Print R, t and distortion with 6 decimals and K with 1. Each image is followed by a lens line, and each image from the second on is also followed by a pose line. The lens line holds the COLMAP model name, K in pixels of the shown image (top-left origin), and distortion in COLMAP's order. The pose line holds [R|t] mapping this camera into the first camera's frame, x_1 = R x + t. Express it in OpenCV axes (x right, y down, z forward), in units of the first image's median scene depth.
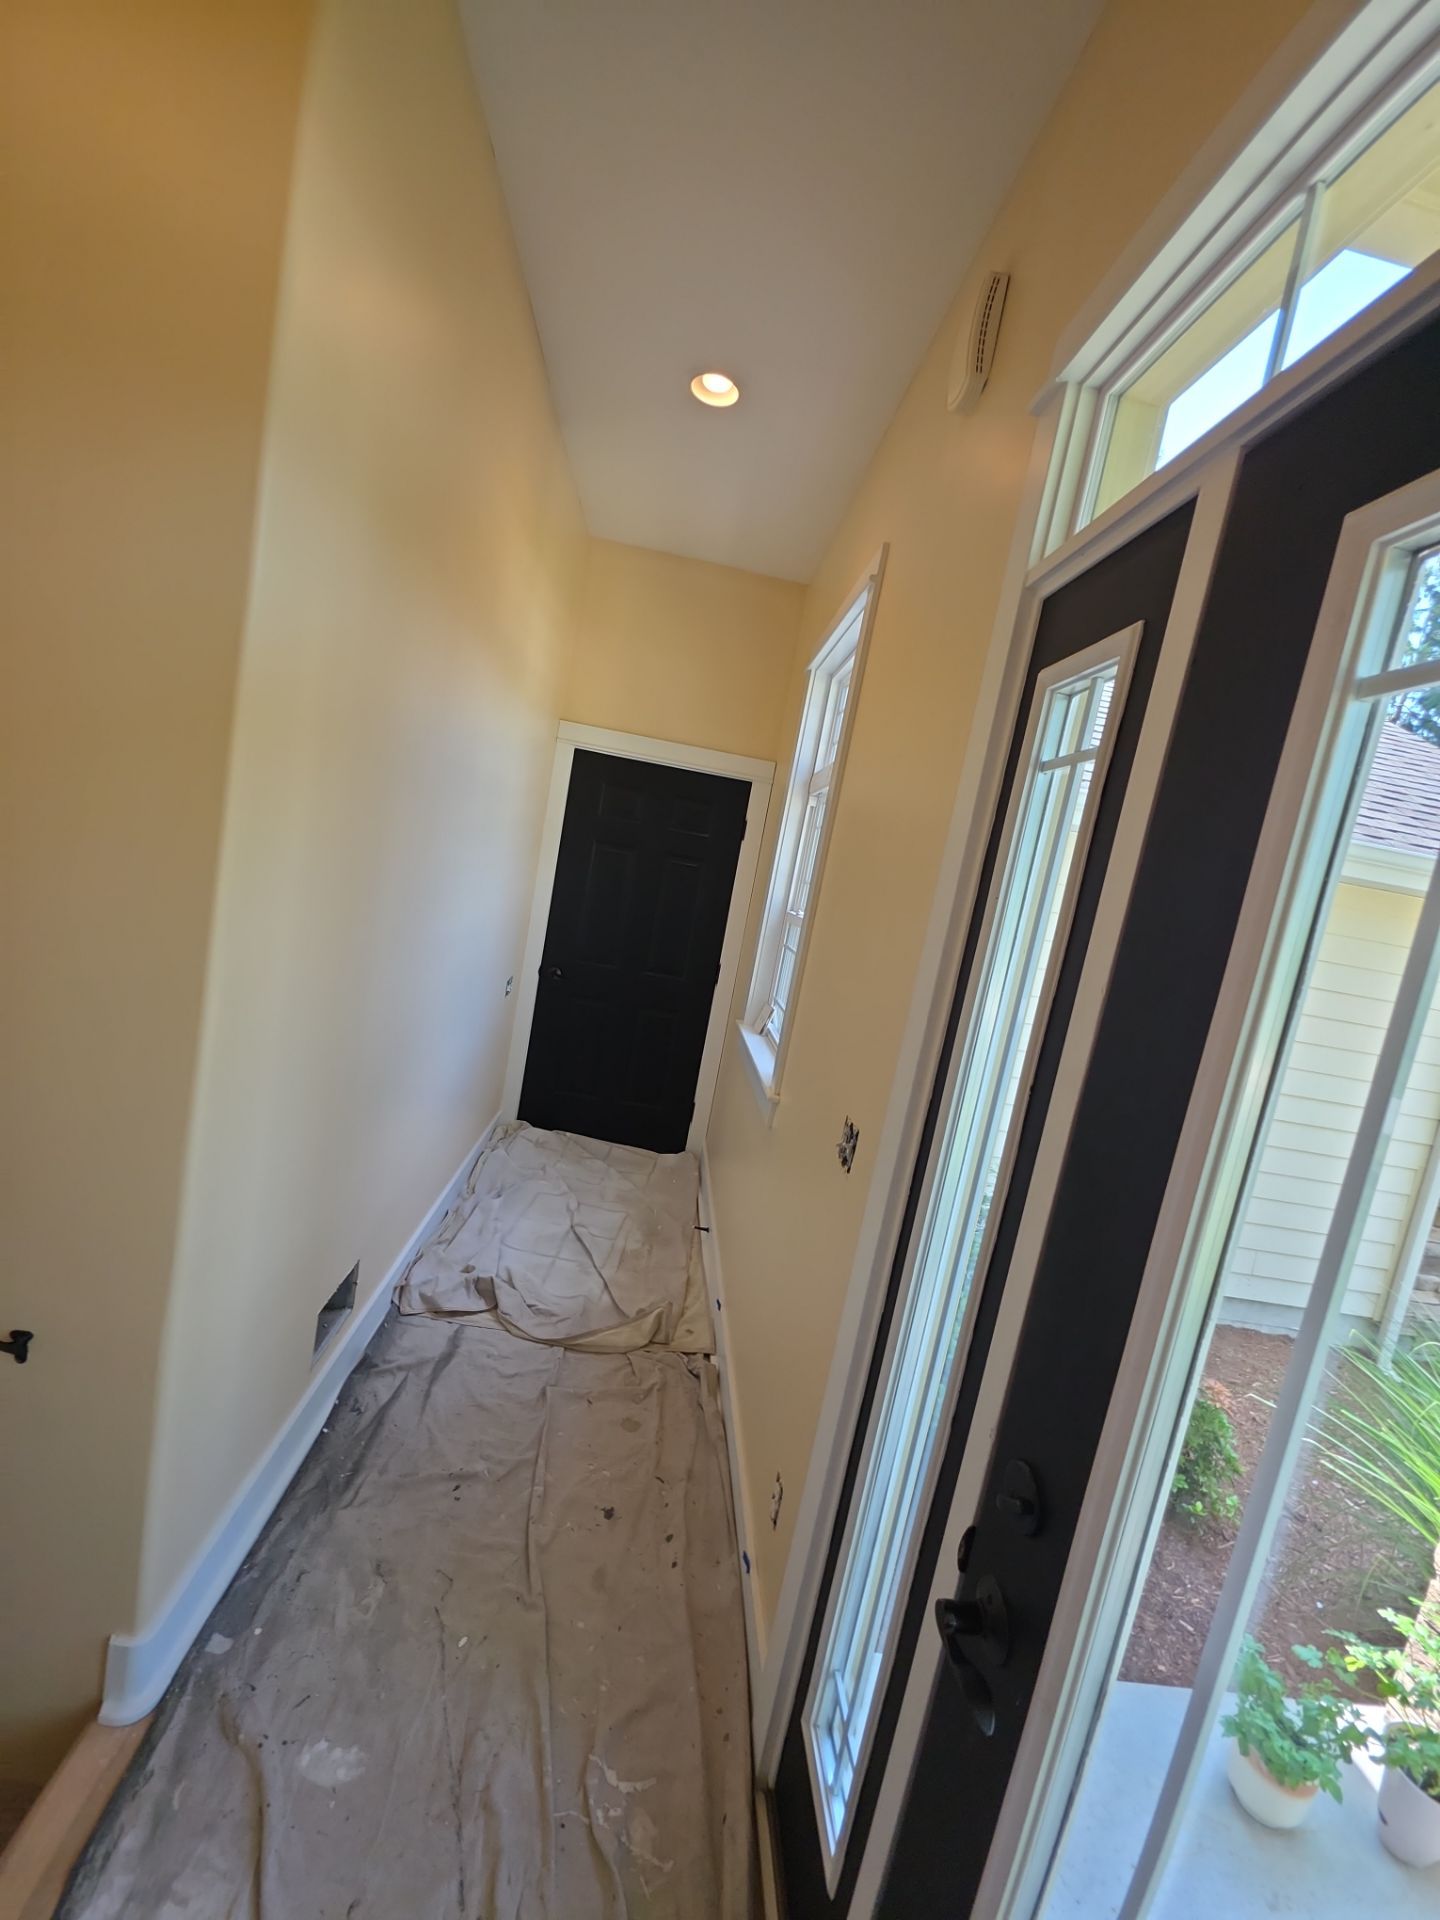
lens RADIAL K [[760.6, 0, 731.2], [0, 760.6, 958.5], [0, 0, 1]] dist [0.024451, -0.014095]
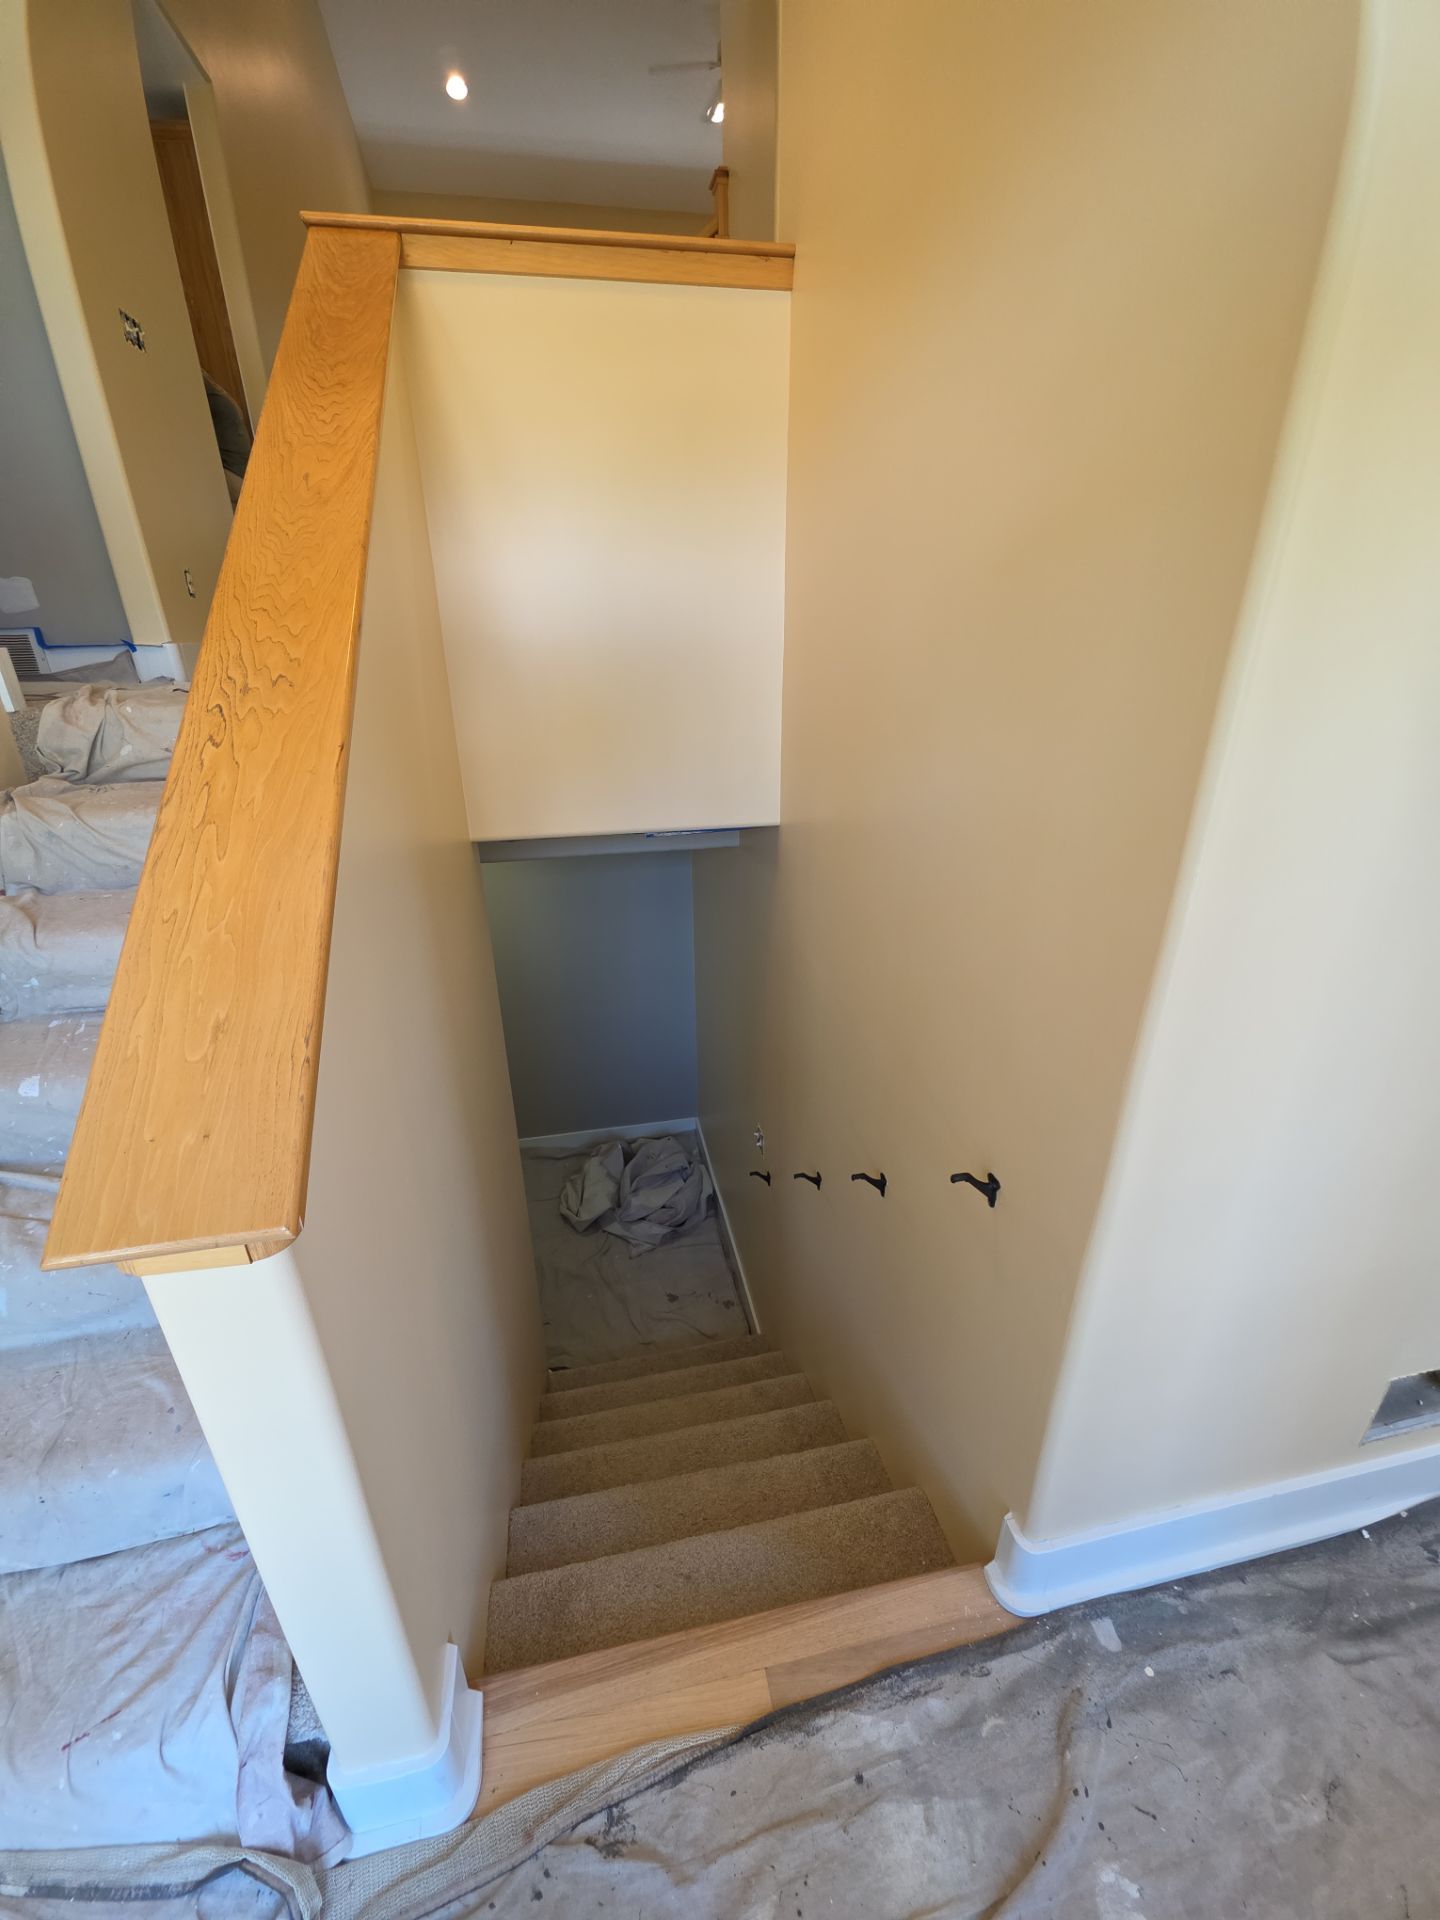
lens RADIAL K [[760.6, 0, 731.2], [0, 760.6, 958.5], [0, 0, 1]] dist [0.024451, -0.014095]
pose [[0.109670, 0.215802, -0.970259, -0.058107], [-0.087647, 0.974444, 0.206826, 0.038529], [0.990096, 0.062357, 0.125782, 0.438503]]
